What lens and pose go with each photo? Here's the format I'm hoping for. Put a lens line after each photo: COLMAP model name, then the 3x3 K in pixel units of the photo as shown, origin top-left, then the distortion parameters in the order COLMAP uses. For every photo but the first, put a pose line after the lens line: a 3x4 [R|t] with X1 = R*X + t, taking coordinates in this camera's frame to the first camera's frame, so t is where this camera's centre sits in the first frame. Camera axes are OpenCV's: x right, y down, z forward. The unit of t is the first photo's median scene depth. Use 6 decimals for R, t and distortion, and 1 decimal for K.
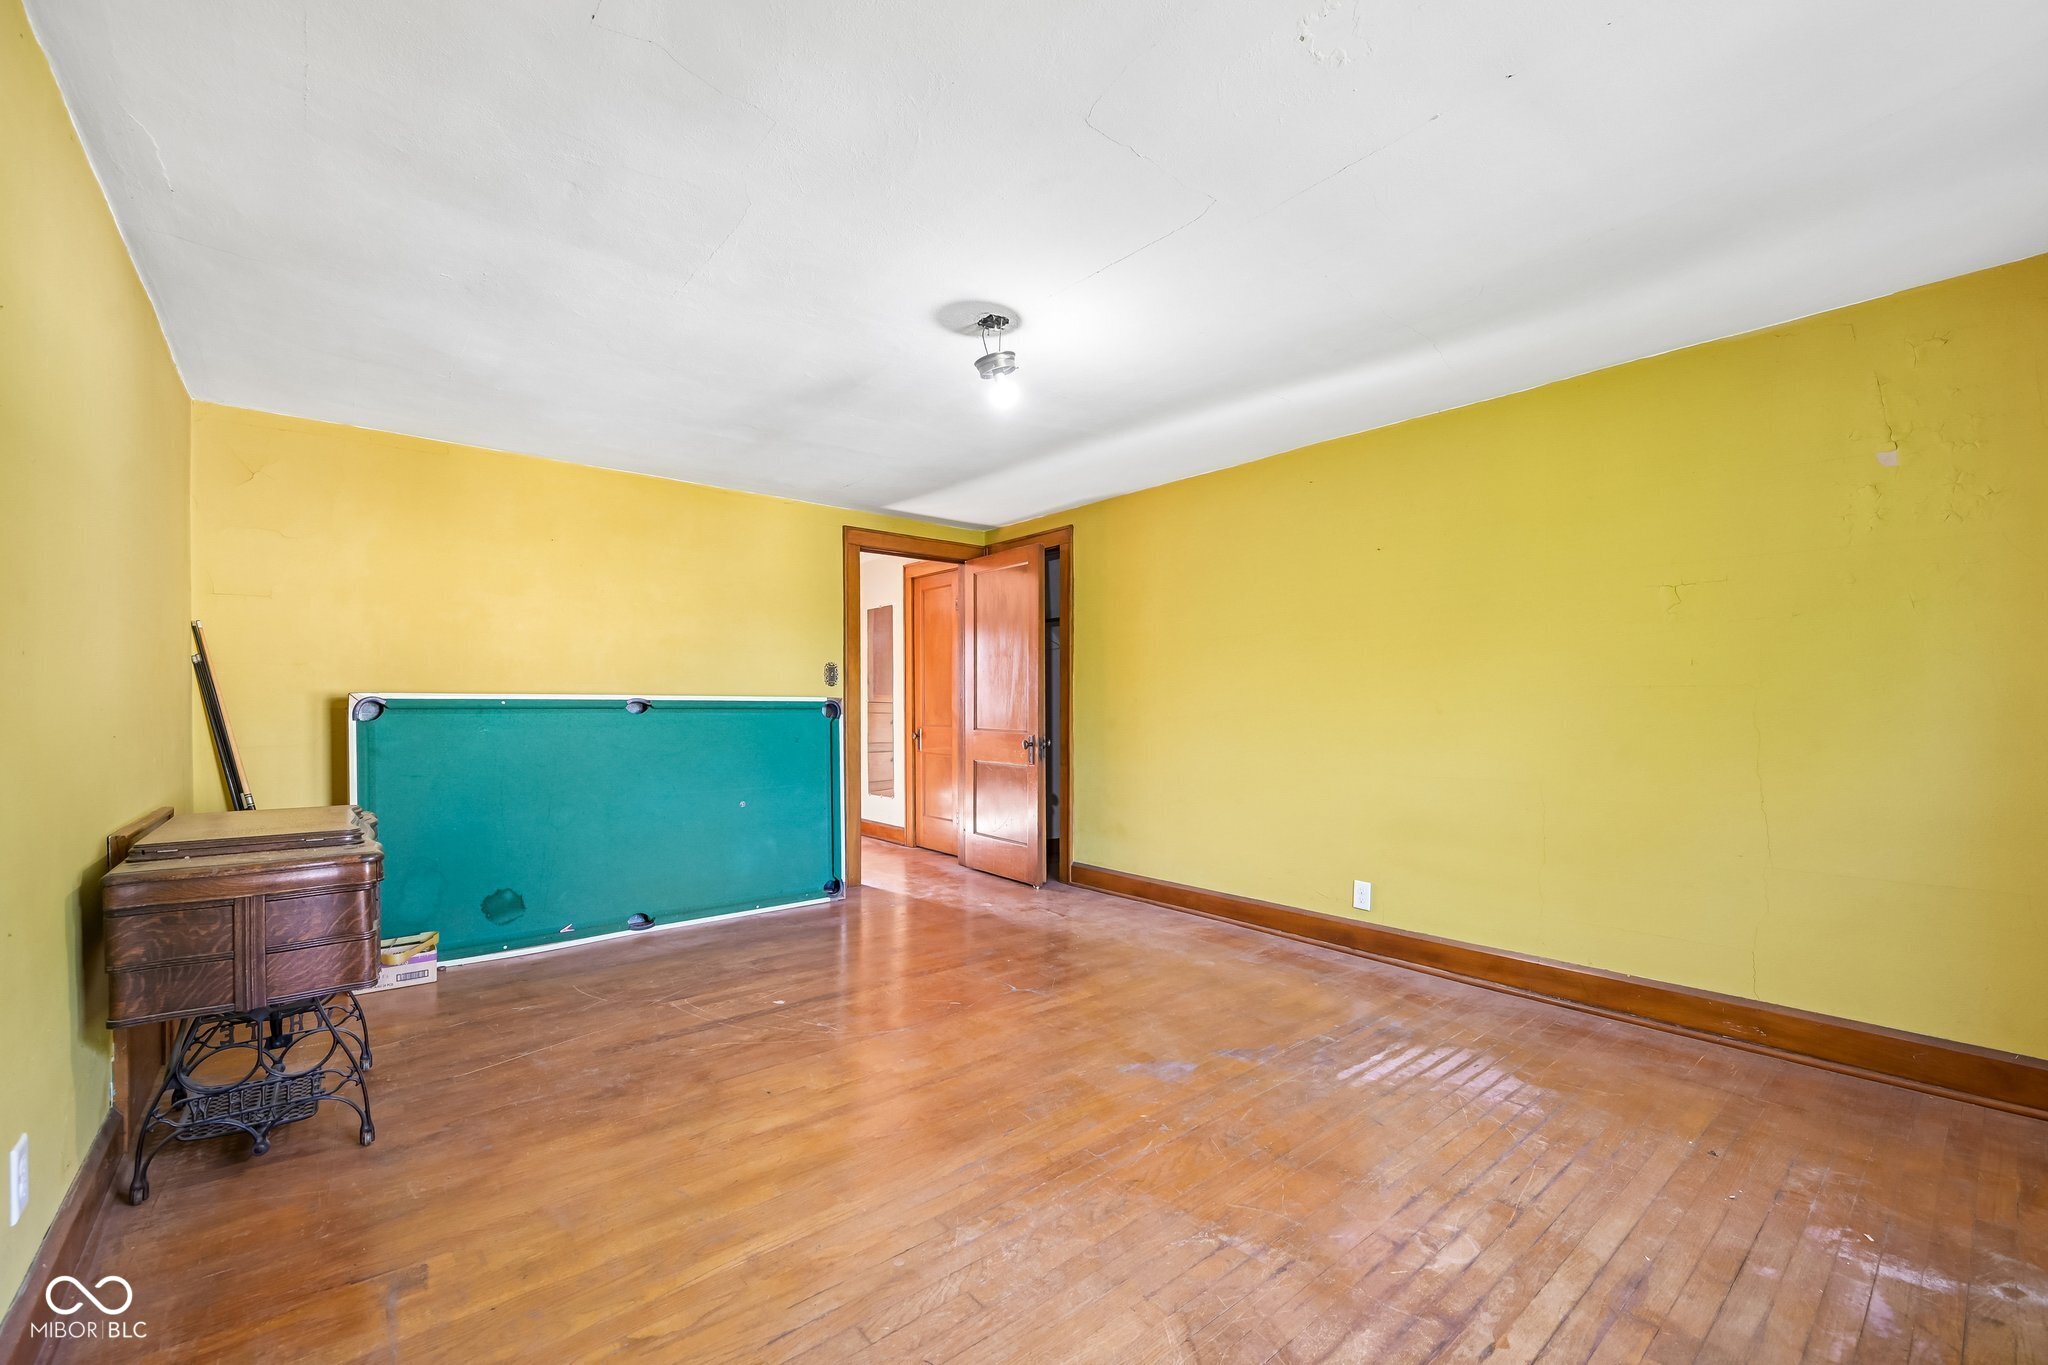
lens RADIAL K [[825.0, 0, 1026.3], [0, 825.0, 695.7], [0, 0, 1]] dist [-0.002316, -0.000160]
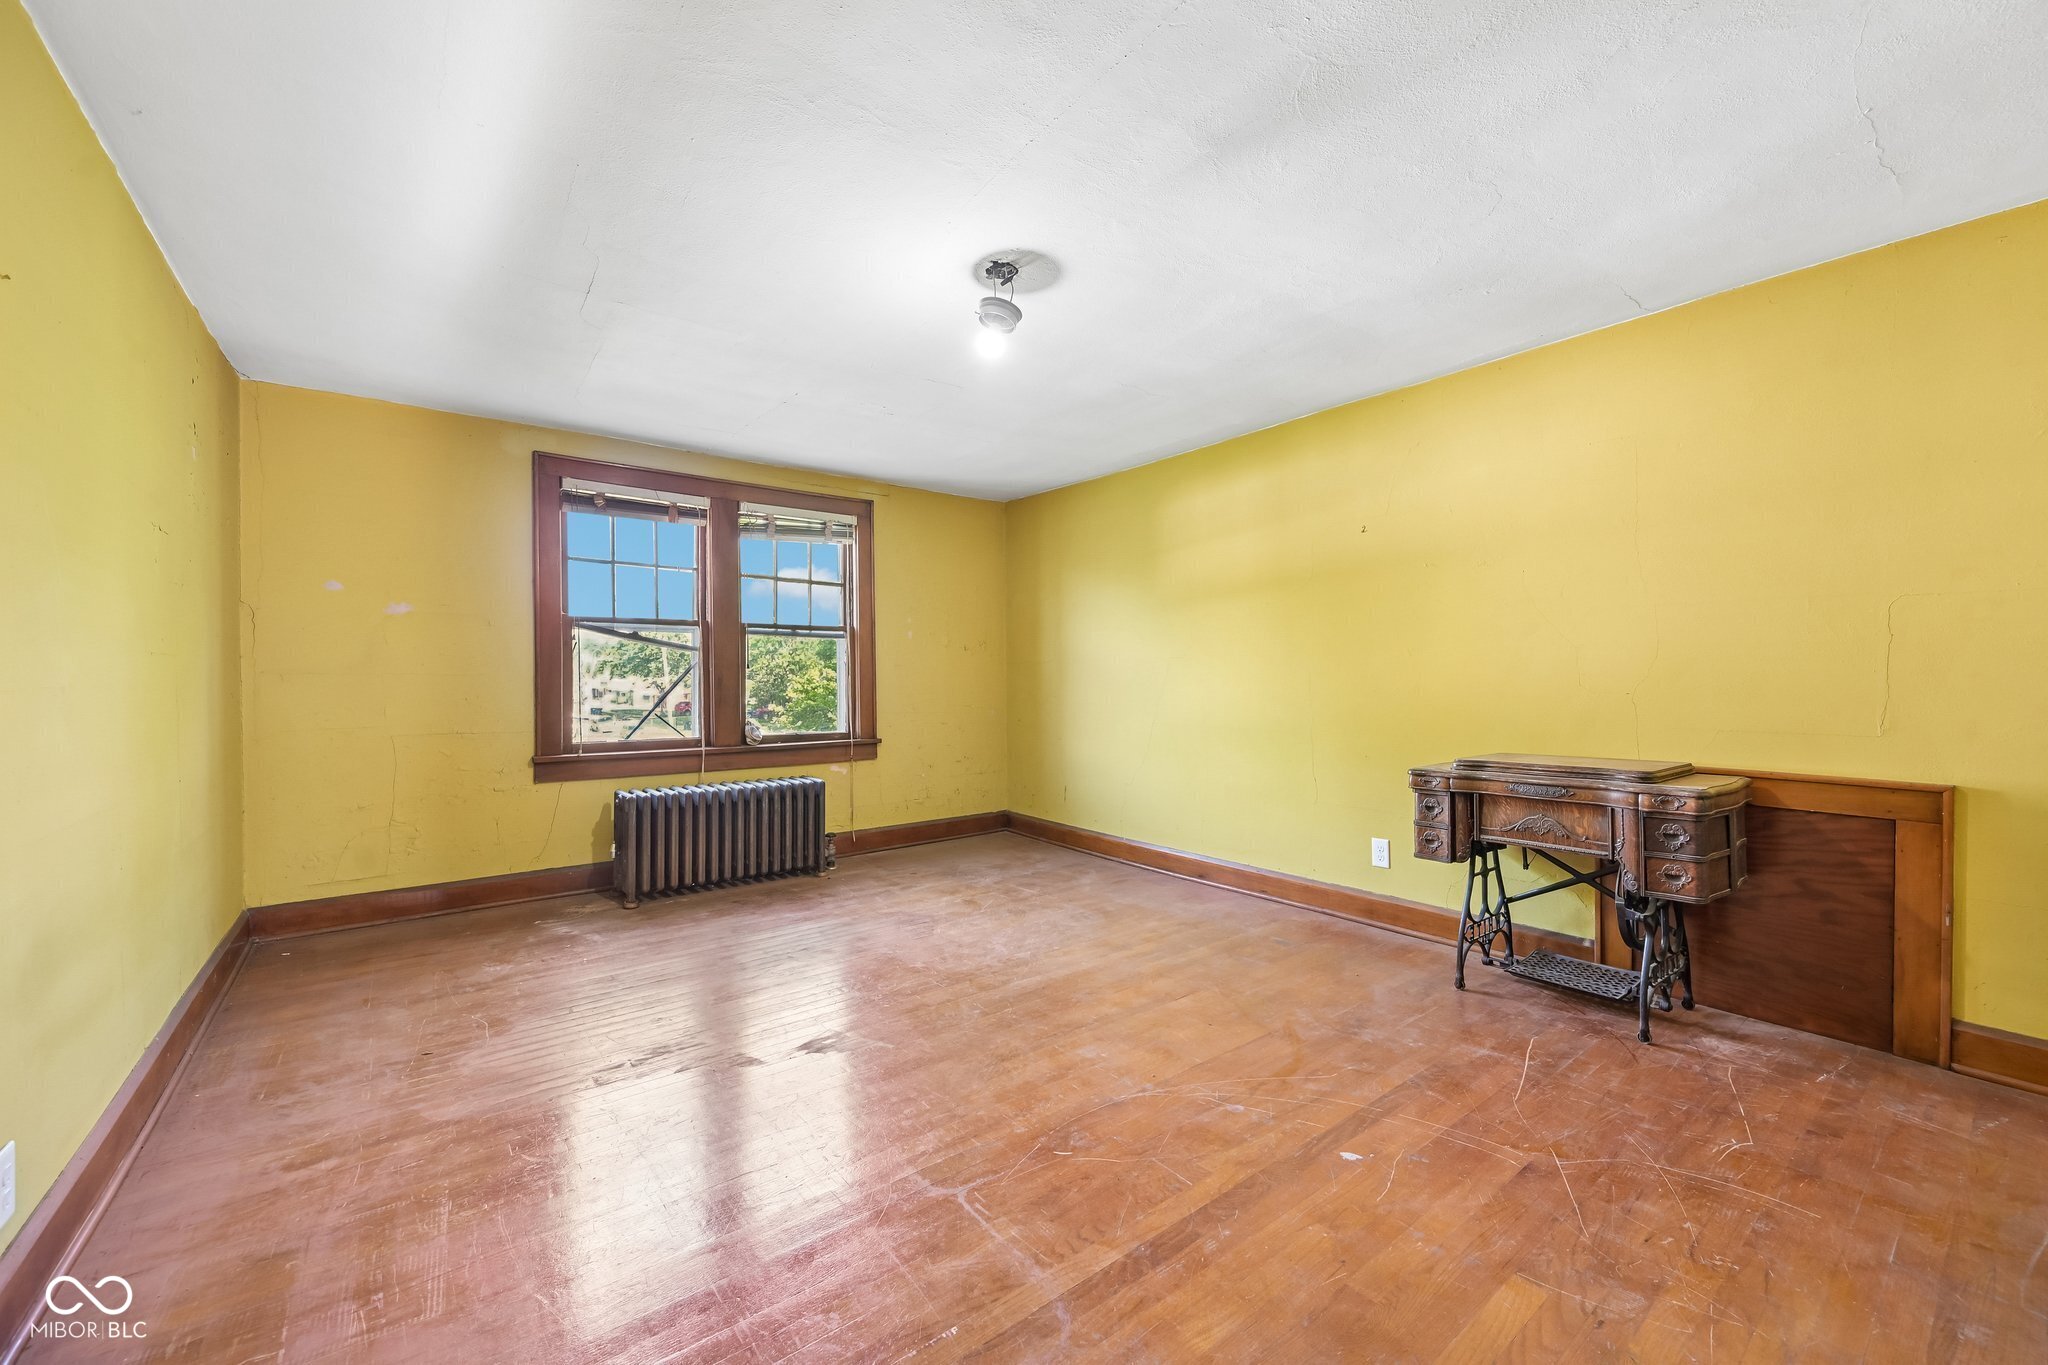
lens RADIAL K [[825.0, 0, 1027.0], [0, 825.0, 683.9], [0, 0, 1]] dist [-0.002316, -0.000160]
pose [[-0.999305, 0.004695, 0.036991, -0.102977], [0.004581, 0.999984, -0.003171, 0.027054], [-0.037006, -0.002999, -0.999311, 1.970395]]
